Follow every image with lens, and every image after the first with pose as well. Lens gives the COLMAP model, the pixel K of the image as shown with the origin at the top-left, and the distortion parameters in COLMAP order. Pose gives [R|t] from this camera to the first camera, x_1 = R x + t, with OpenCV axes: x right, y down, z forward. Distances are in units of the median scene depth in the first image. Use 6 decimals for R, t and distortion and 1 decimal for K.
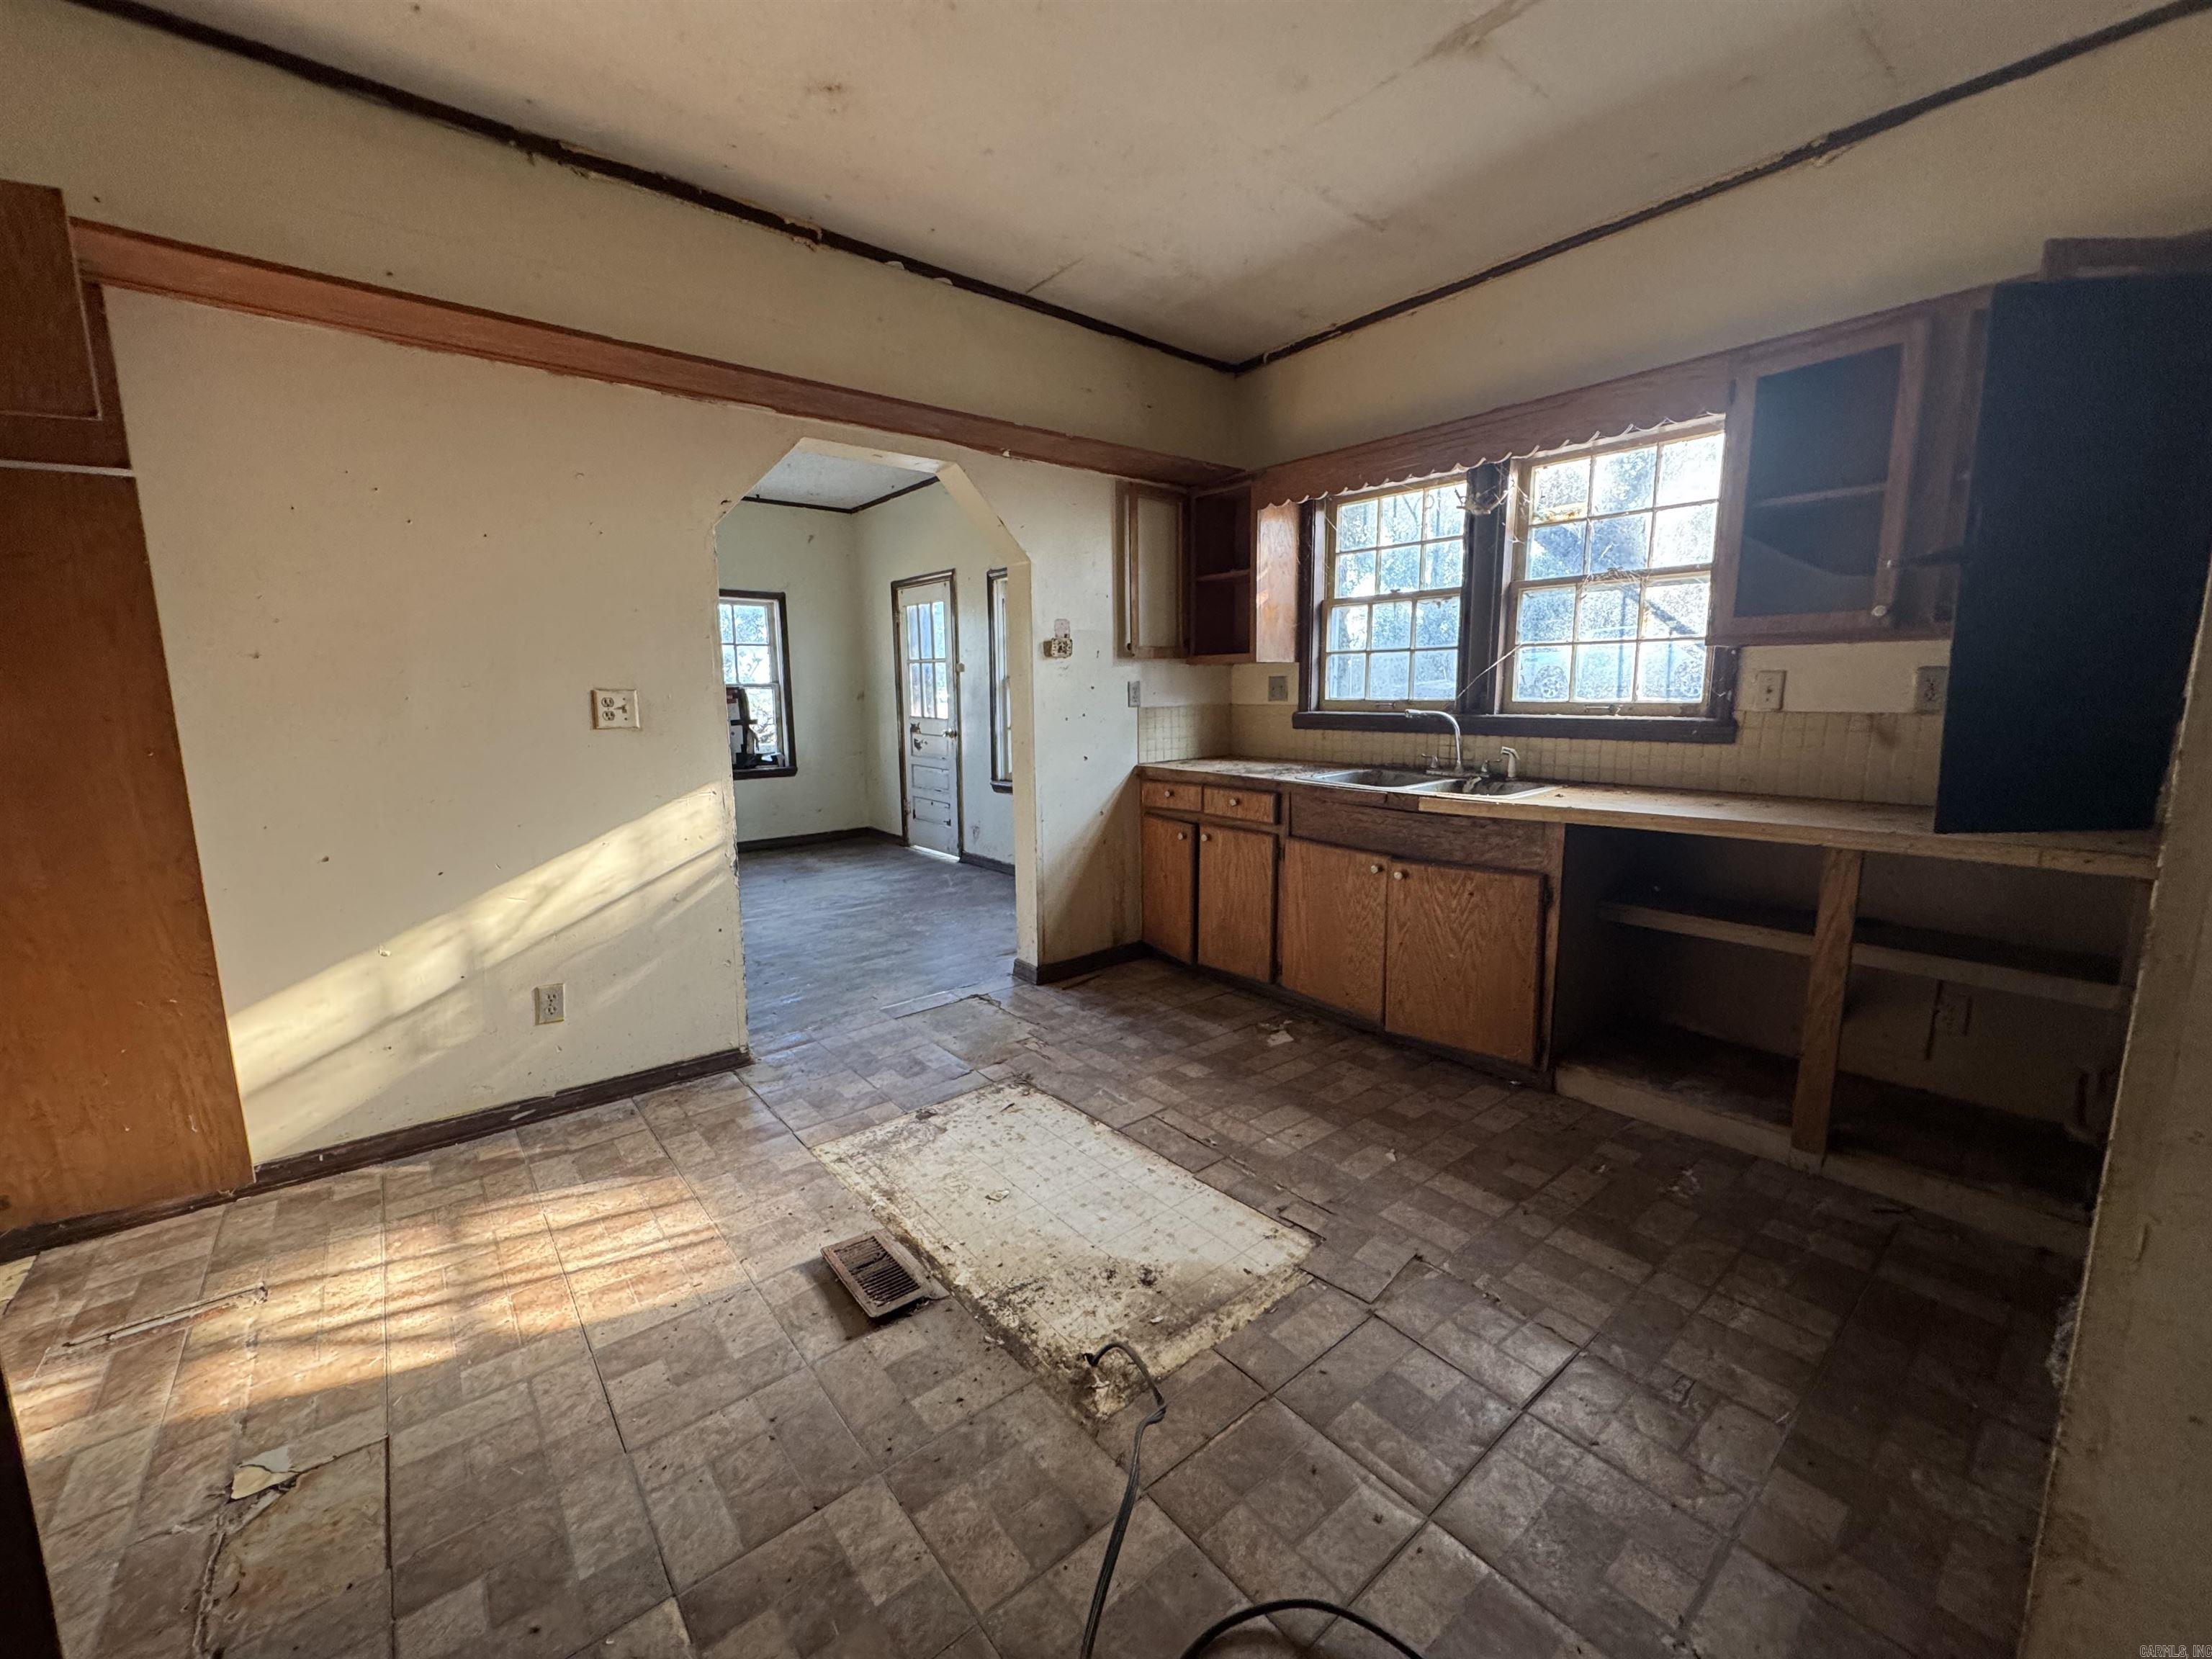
lens RADIAL K [[882.8, 0, 1106.0], [0, 882.8, 829.5], [0, 0, 1]] dist [-0.001207, 0.000113]
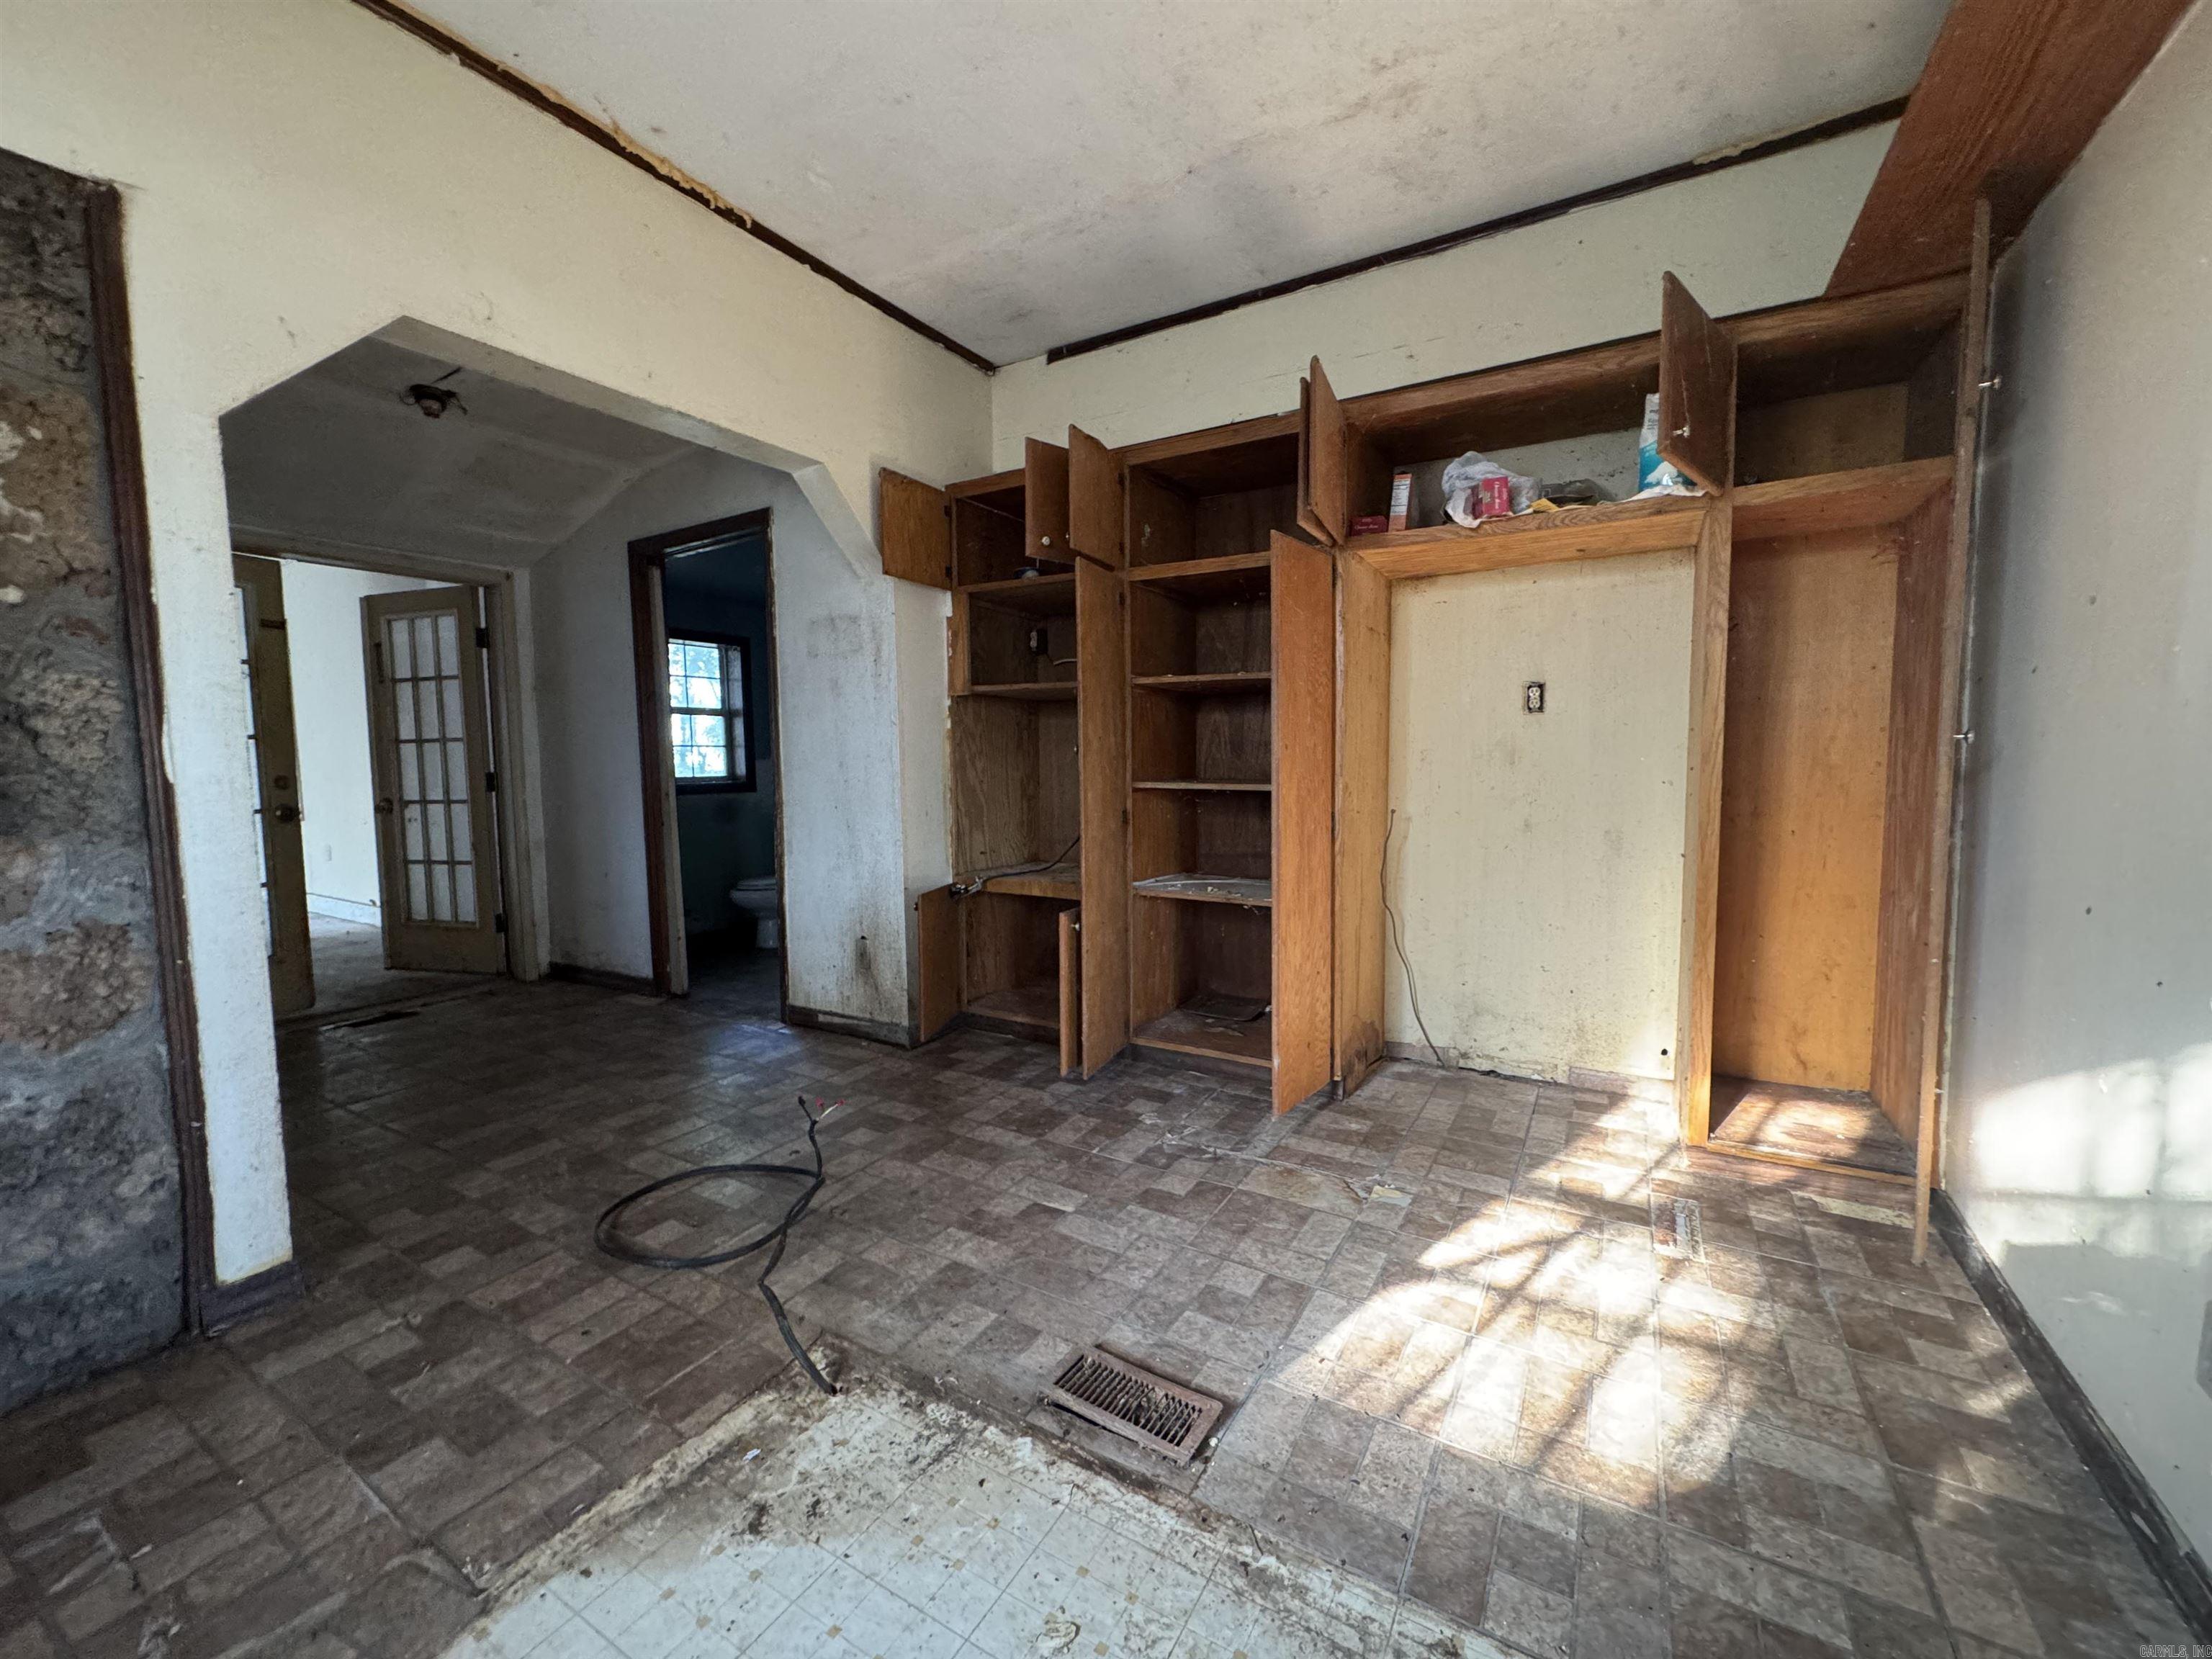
lens RADIAL K [[882.8, 0, 1108.9], [0, 882.8, 825.5], [0, 0, 1]] dist [-0.001789, -0.000008]
pose [[-0.938995, 0.044116, -0.341089, 0.000898], [-0.035324, 0.974124, 0.223239, -0.161375], [0.342111, 0.221669, -0.913139, 1.481952]]
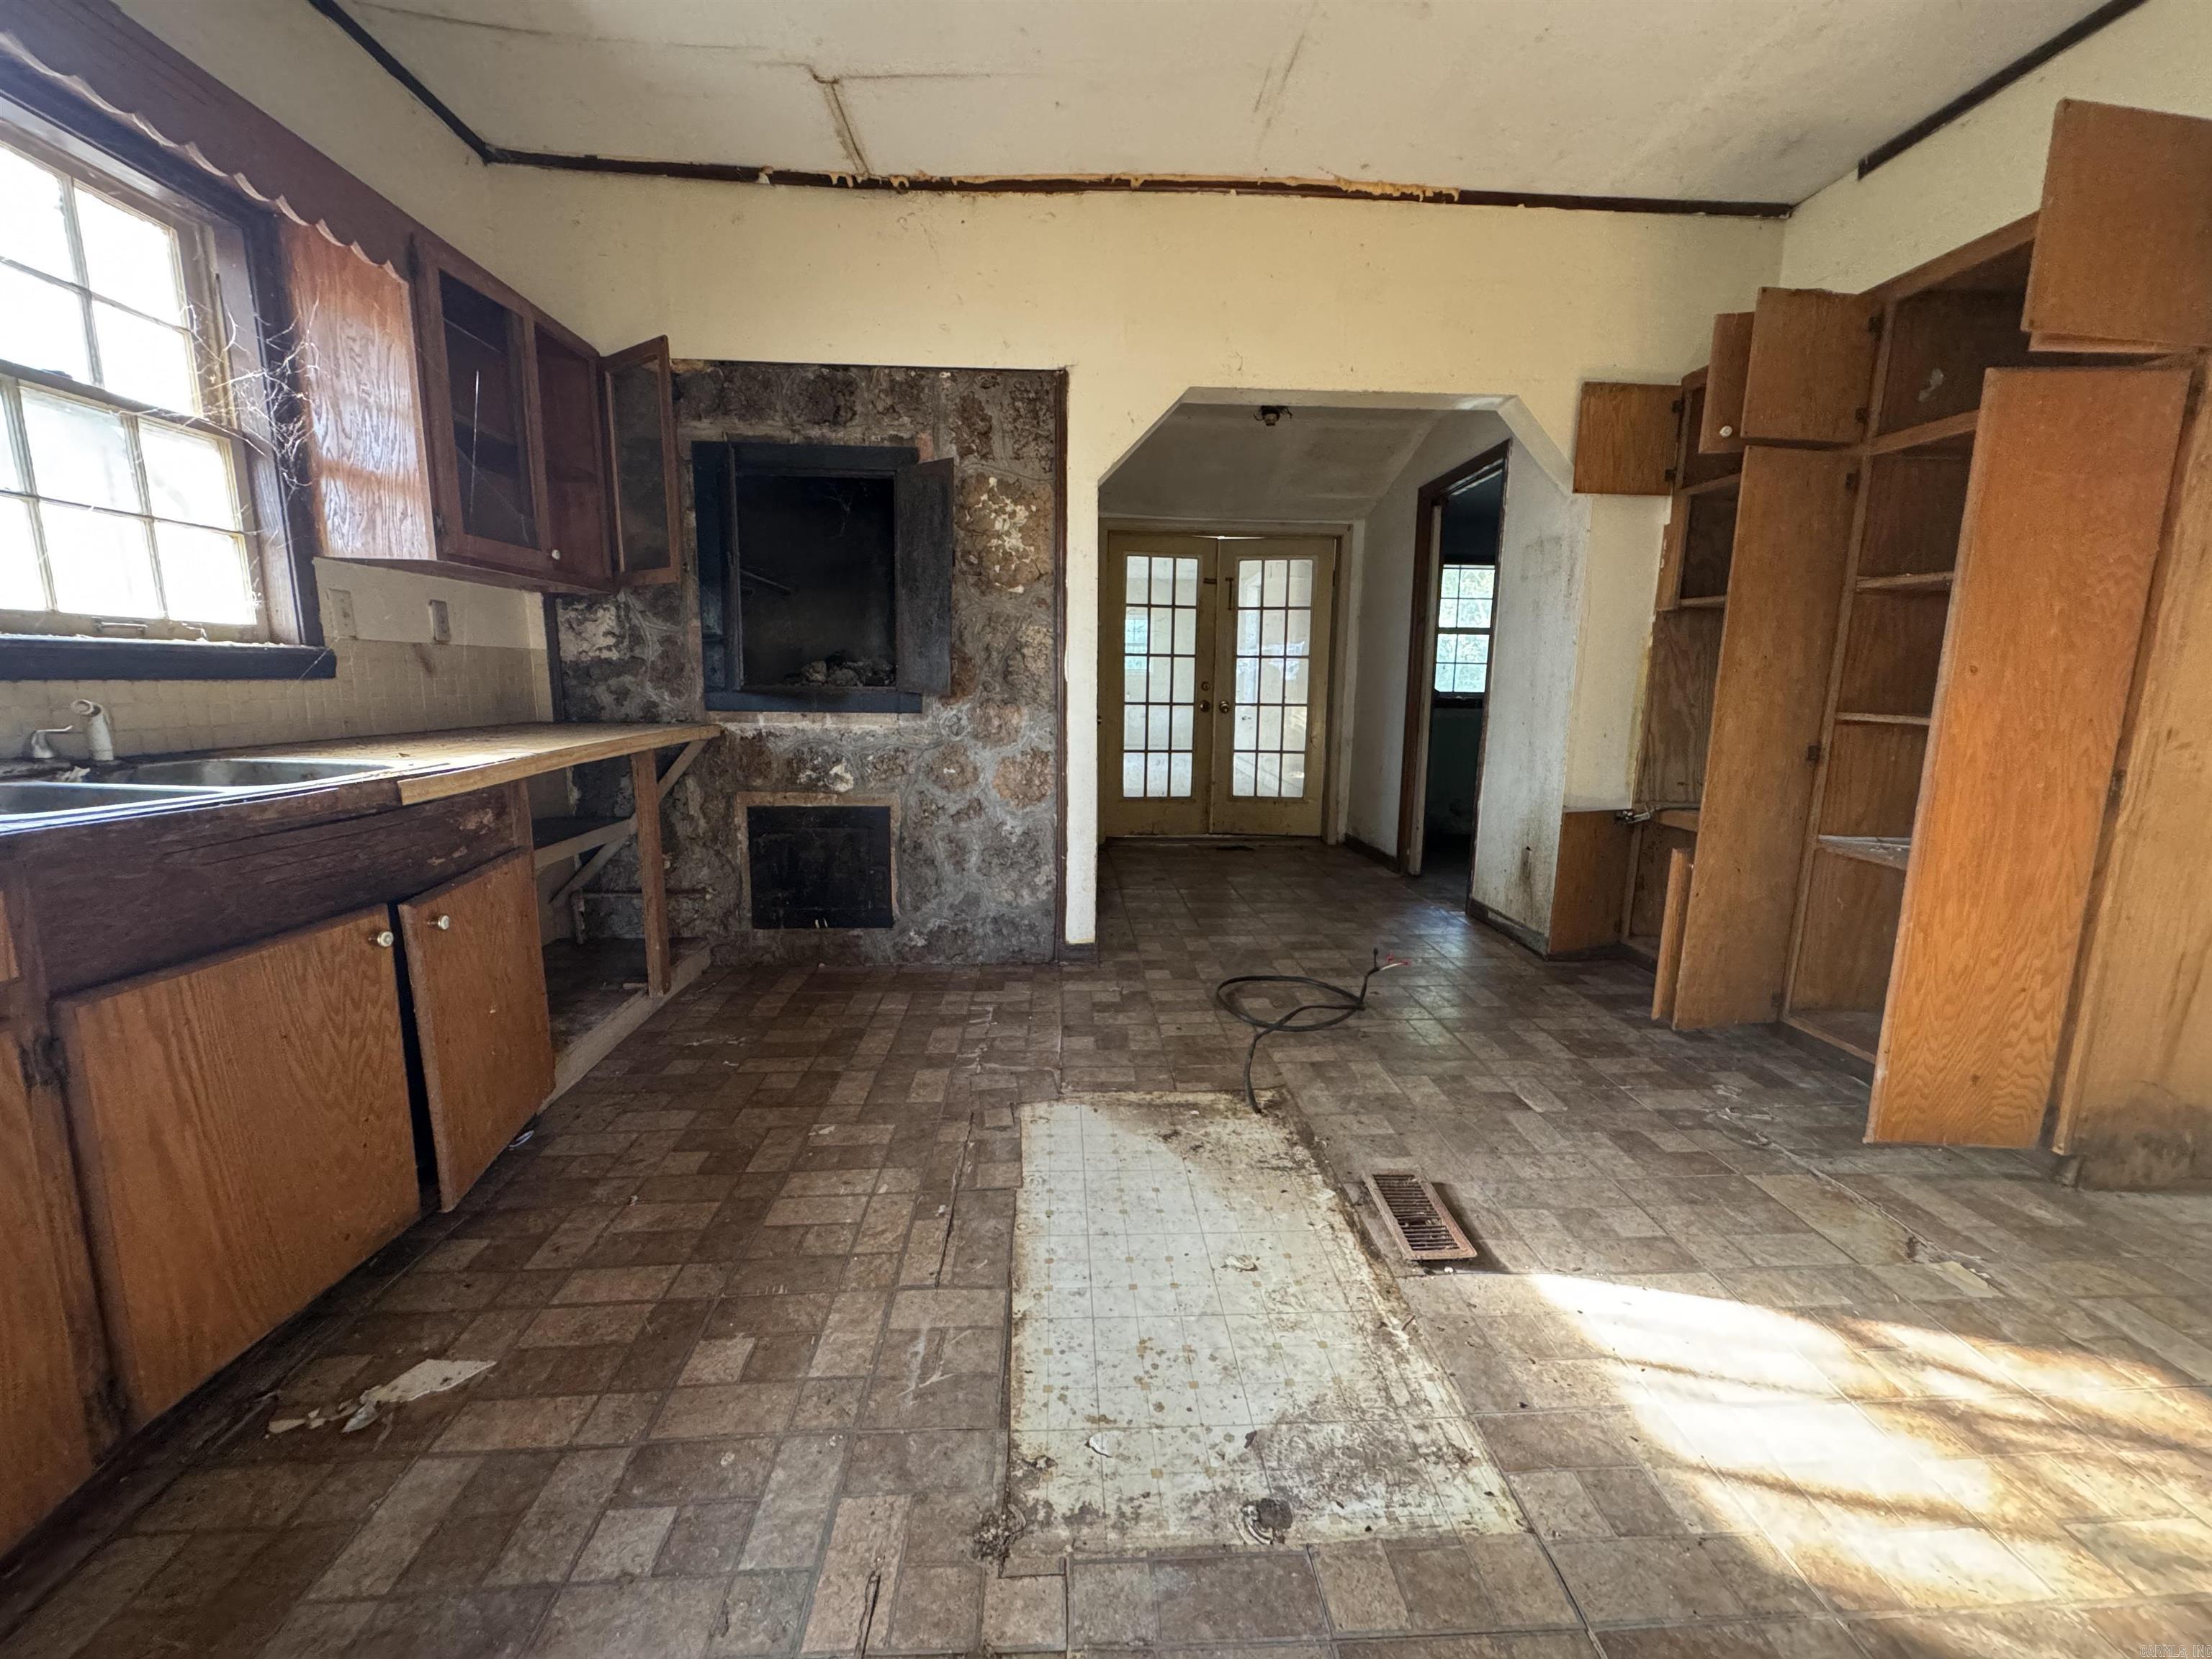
lens RADIAL K [[885.0, 0, 1113.8], [0, 885.0, 824.4], [0, 0, 1]] dist [0.001109, 0.000107]
pose [[-0.810931, -0.098568, 0.576779, -0.471611], [0.085860, 0.954996, 0.283919, -0.185289], [-0.578808, 0.279761, -0.765973, 1.671154]]
